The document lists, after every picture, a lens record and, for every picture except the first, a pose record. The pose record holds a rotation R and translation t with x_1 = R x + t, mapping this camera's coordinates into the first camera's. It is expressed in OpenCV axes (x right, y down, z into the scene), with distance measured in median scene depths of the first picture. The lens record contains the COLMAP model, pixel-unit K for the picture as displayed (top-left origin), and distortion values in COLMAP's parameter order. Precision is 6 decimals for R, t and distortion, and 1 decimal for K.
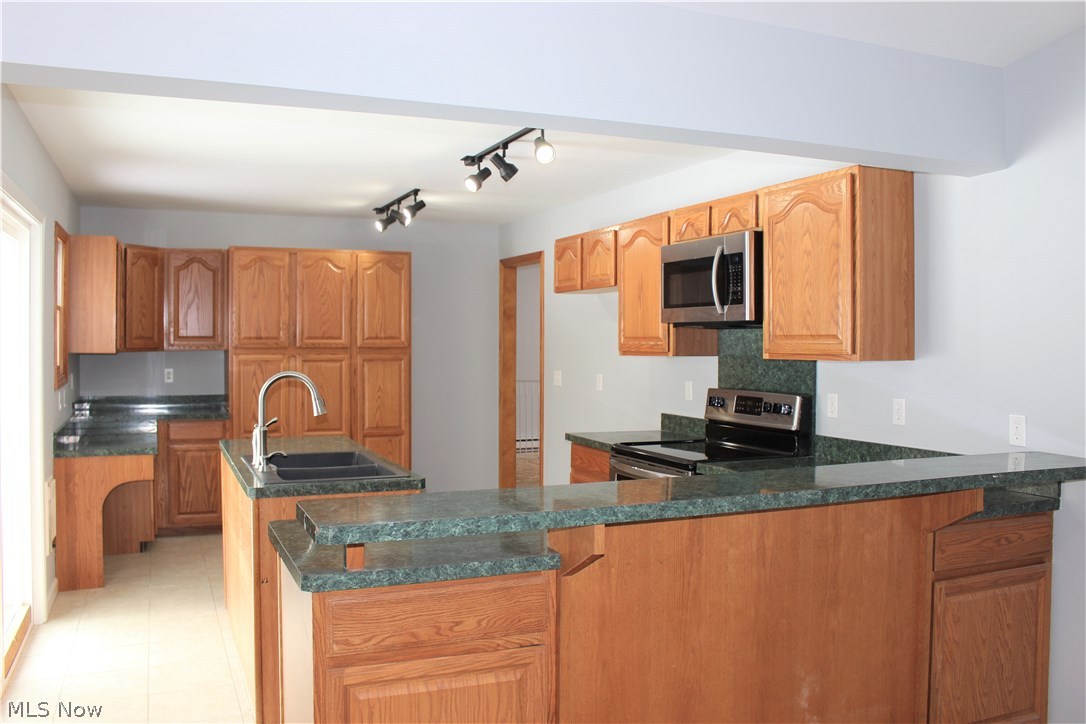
lens RADIAL K [[913.1, 0, 543.0], [0, 913.1, 362.0], [0, 0, 1]] dist [-0.175385, 0.144266]
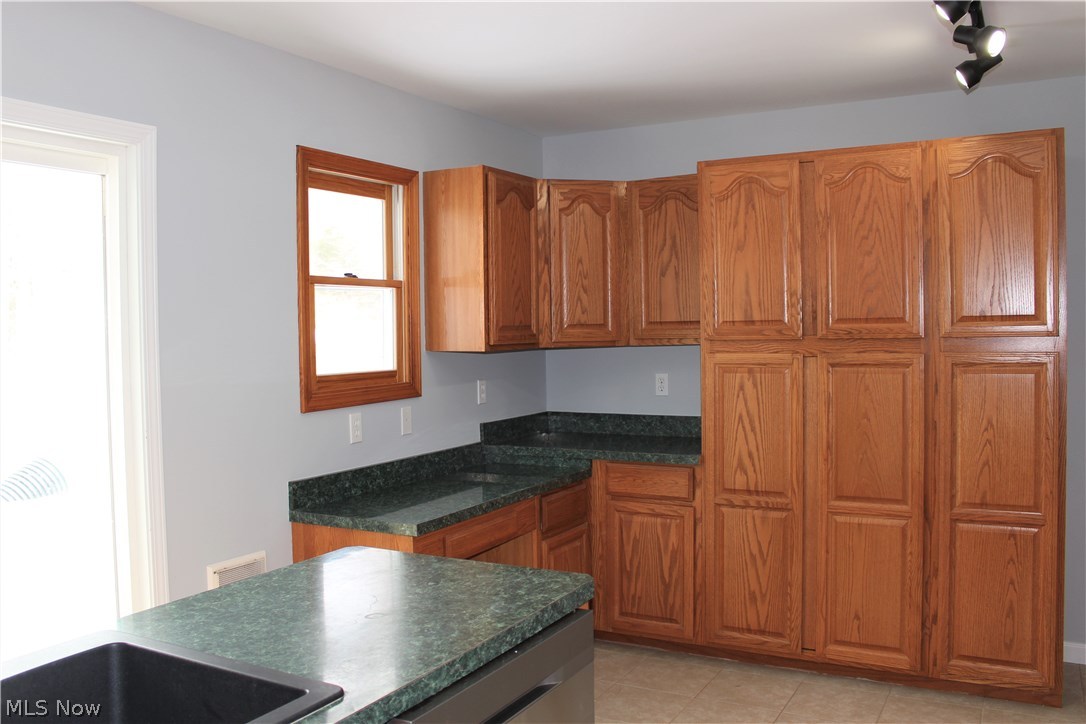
lens RADIAL K [[913.1, 0, 543.0], [0, 913.1, 362.0], [0, 0, 1]] dist [-0.175385, 0.144266]
pose [[0.618292, 0.010819, -0.785874, 0.040618], [-0.001824, 0.999922, 0.012330, -0.009127], [0.785947, -0.006190, 0.618263, 0.560348]]
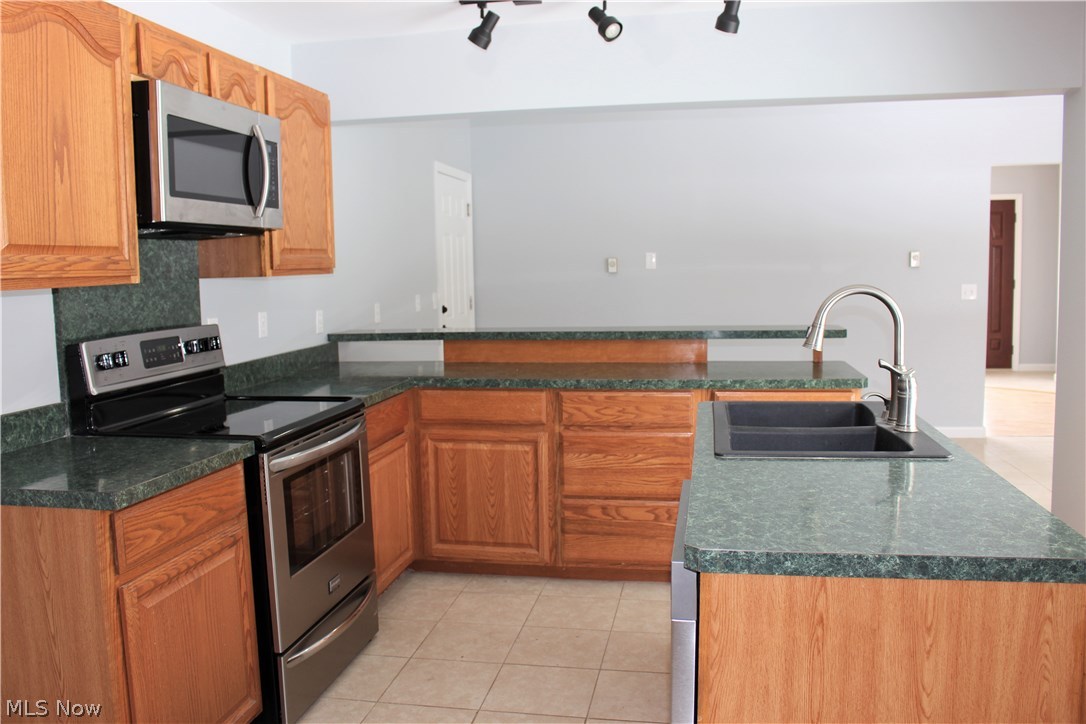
lens RADIAL K [[913.1, 0, 543.0], [0, 913.1, 362.0], [0, 0, 1]] dist [-0.175385, 0.144266]
pose [[-0.831367, -0.041288, 0.554188, -0.256378], [0.033823, 0.991628, 0.124617, -0.012038], [-0.554693, 0.122347, -0.823011, 0.935915]]
